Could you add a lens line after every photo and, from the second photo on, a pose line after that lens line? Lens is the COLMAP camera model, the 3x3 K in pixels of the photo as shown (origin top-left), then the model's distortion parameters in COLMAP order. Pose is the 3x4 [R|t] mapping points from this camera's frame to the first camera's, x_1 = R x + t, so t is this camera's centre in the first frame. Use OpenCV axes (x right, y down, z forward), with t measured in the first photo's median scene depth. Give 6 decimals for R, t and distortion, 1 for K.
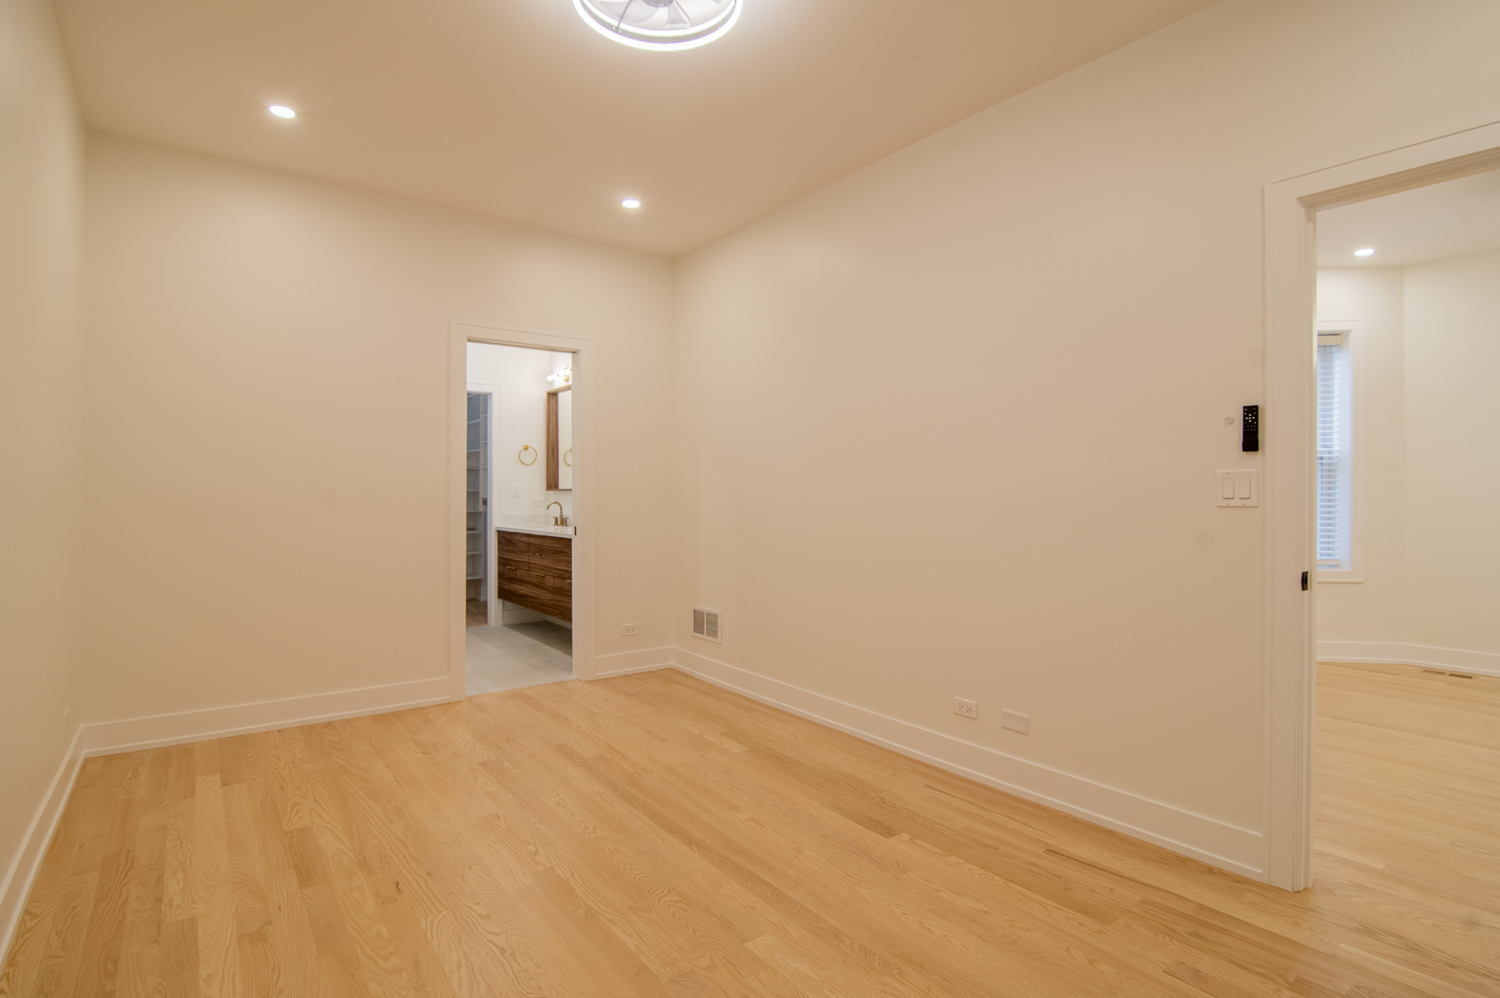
lens RADIAL K [[696.5, 0, 750.2], [0, 696.5, 502.8], [0, 0, 1]] dist [-0.002604, -0.000331]
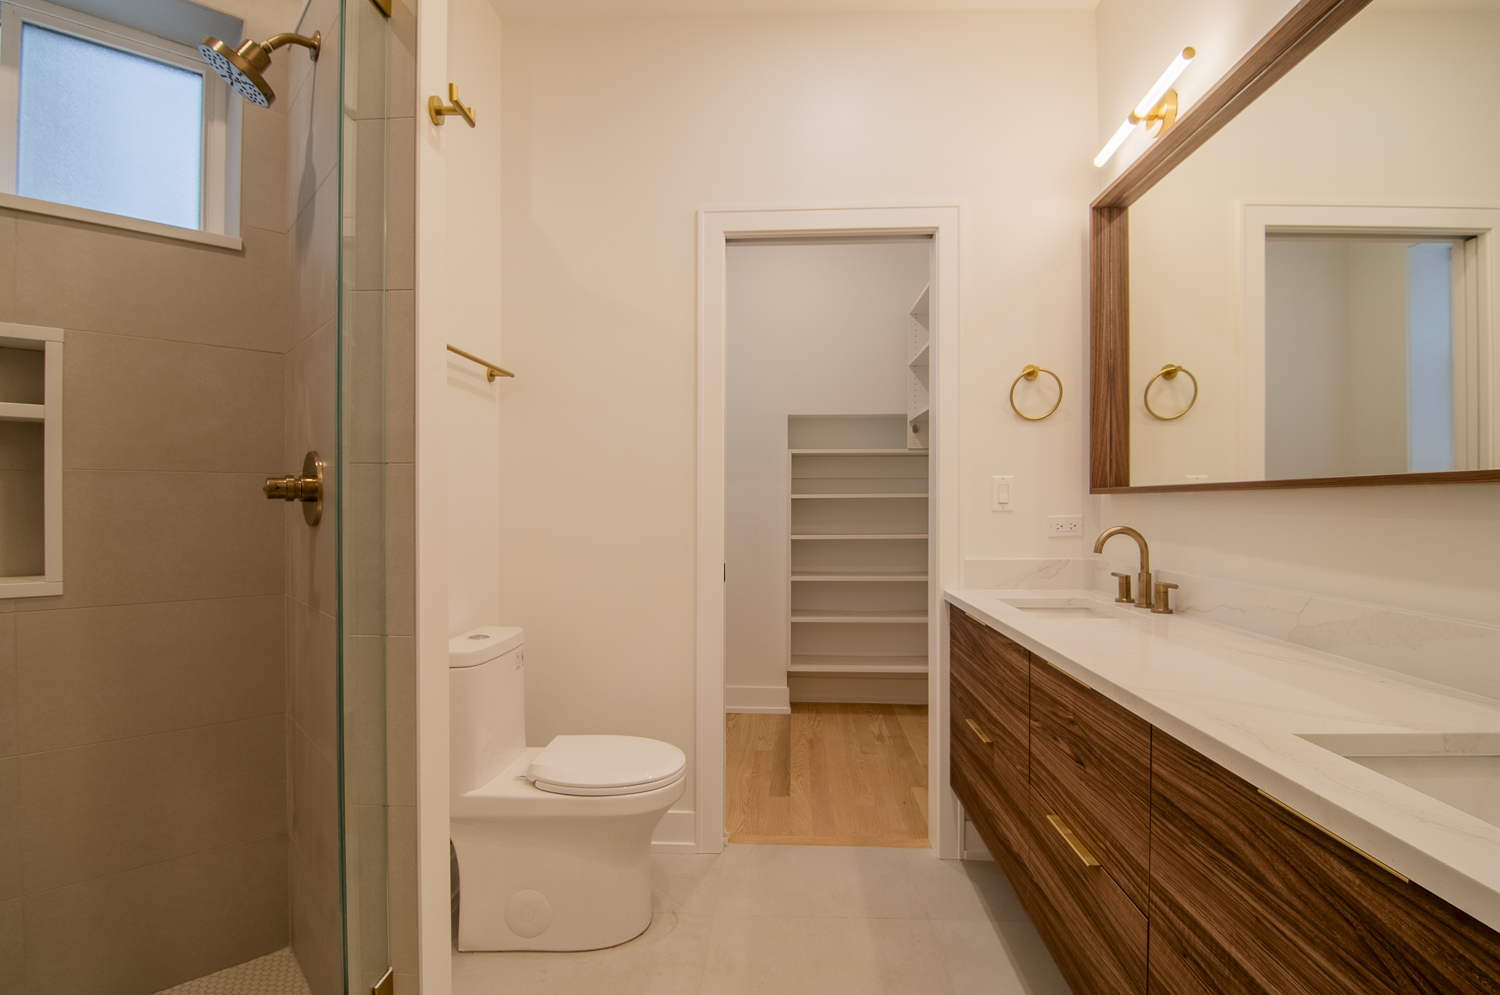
lens RADIAL K [[696.5, 0, 749.7], [0, 696.5, 505.5], [0, 0, 1]] dist [-0.002604, -0.000331]
pose [[0.750508, -0.004009, -0.660849, -0.197647], [-0.000315, 0.999979, -0.006424, -0.009583], [0.660861, 0.005029, 0.750492, 0.648646]]
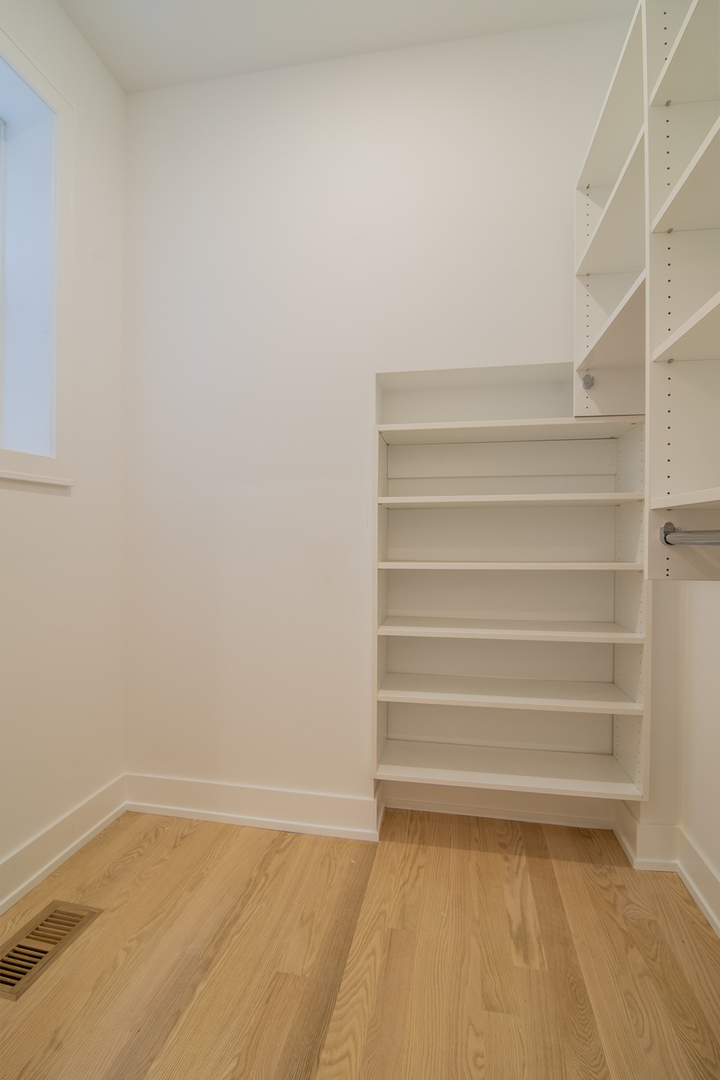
lens RADIAL K [[501.5, 0, 359.3], [0, 501.5, 537.5], [0, 0, 1]] dist [-0.002604, -0.000331]
pose [[0.651932, 0.004319, -0.758266, -0.292896], [-0.002796, 0.999991, 0.003292, -0.005348], [0.758273, -0.000026, 0.651937, 0.810239]]
